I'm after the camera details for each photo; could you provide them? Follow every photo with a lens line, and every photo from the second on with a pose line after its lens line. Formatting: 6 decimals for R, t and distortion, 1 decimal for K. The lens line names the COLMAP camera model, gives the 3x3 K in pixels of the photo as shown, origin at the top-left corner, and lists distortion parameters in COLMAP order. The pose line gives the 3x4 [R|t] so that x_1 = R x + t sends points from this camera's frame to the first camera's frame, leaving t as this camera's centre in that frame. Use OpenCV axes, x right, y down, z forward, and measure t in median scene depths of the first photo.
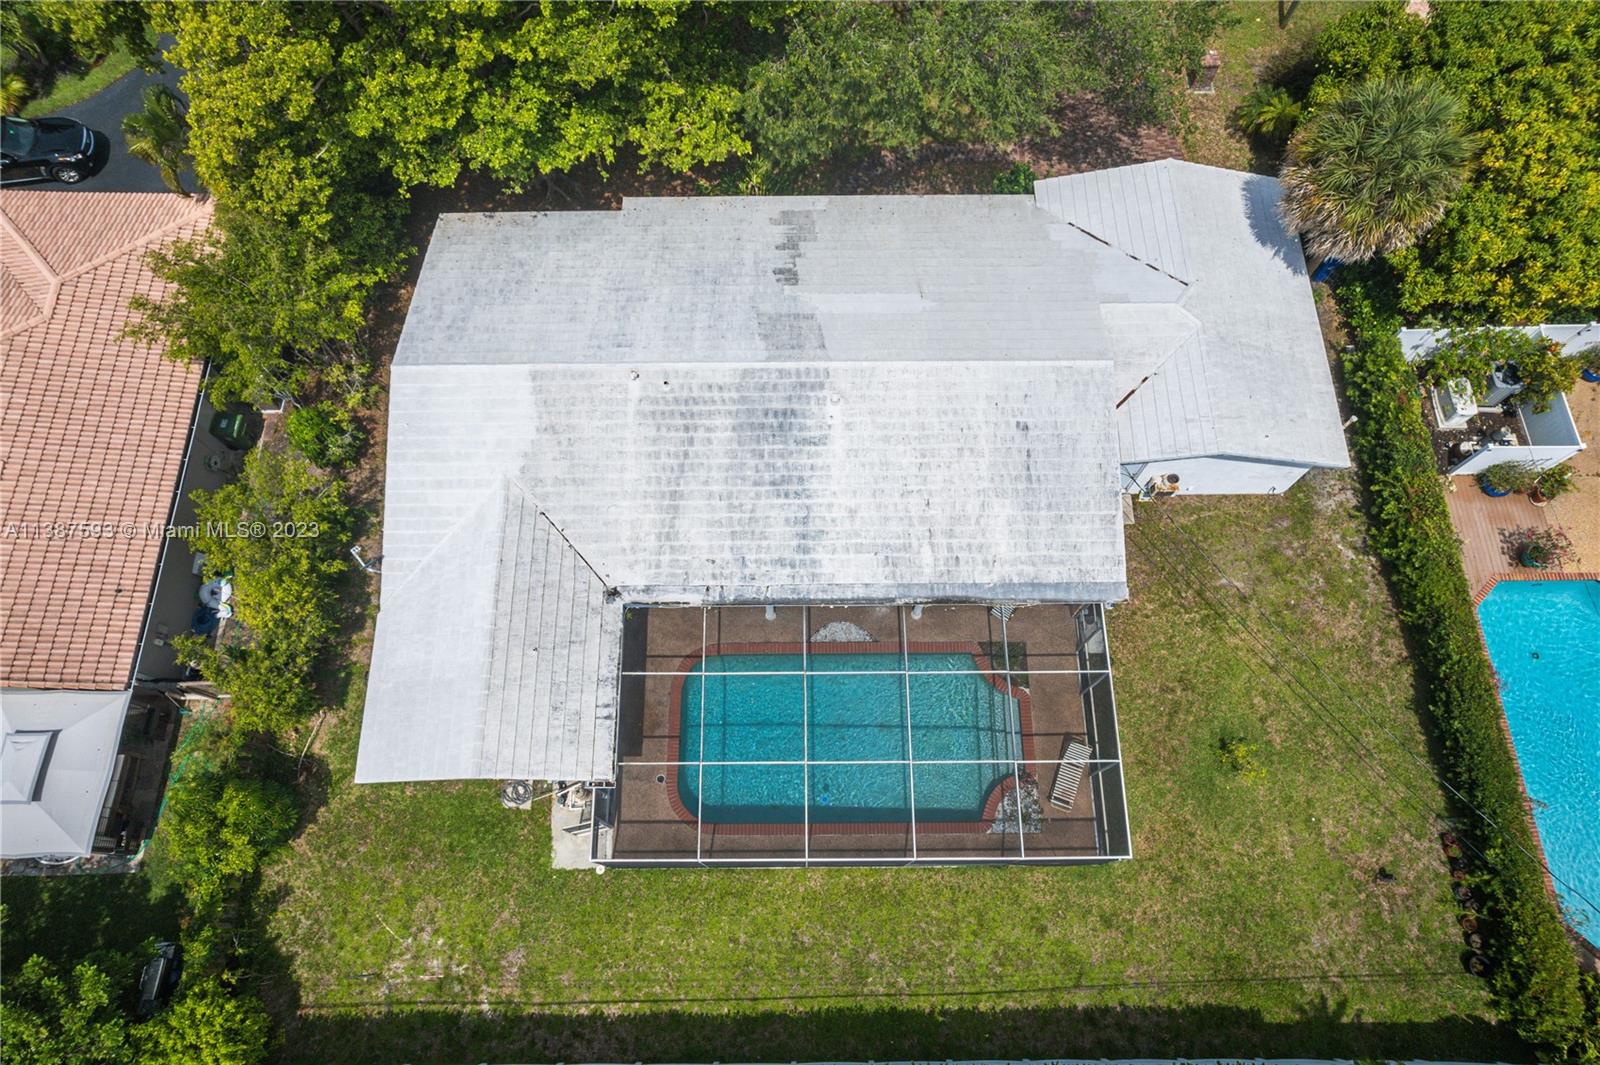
lens RADIAL K [[1011.6, 0, 802.9], [0, 1011.6, 534.4], [0, 0, 1]] dist [-0.052241, 0.069822]
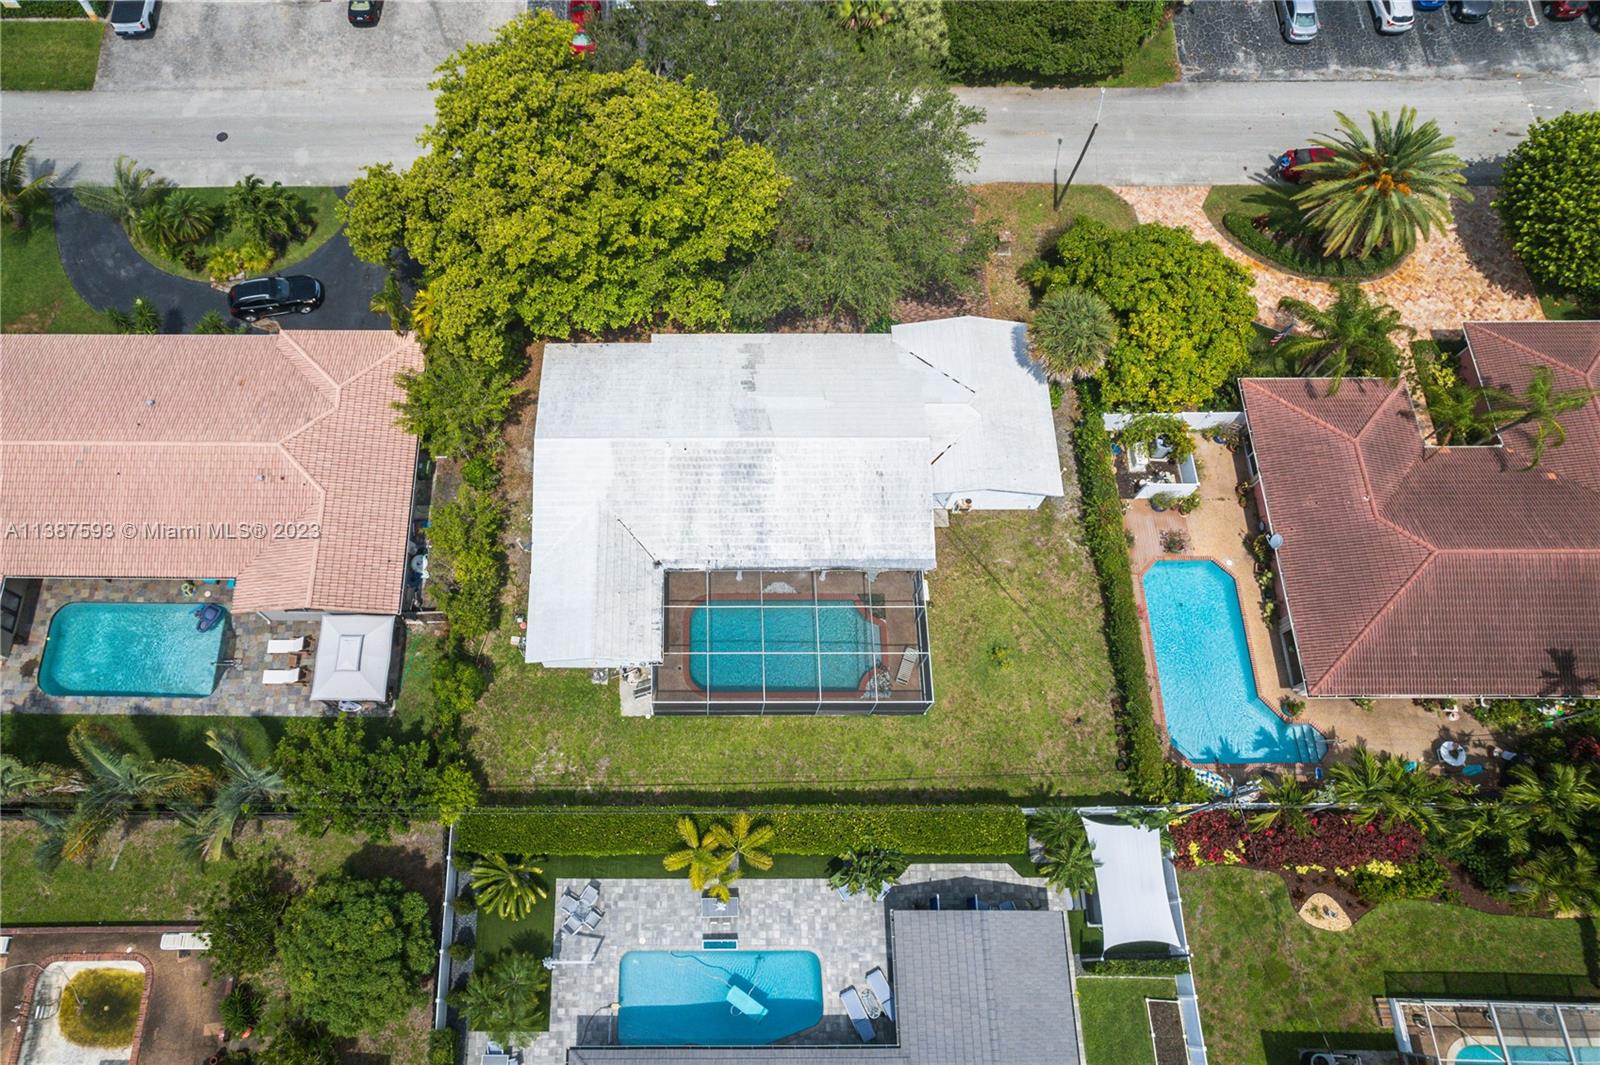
lens RADIAL K [[1003.5, 0, 722.1], [0, 1003.5, 481.5], [0, 0, 1]] dist [-0.041836, 0.064845]
pose [[0.999962, 0.005112, 0.007119, -0.080545], [-0.004768, 0.998859, -0.047511, -0.005053], [-0.007354, 0.047475, 0.998845, -0.805513]]
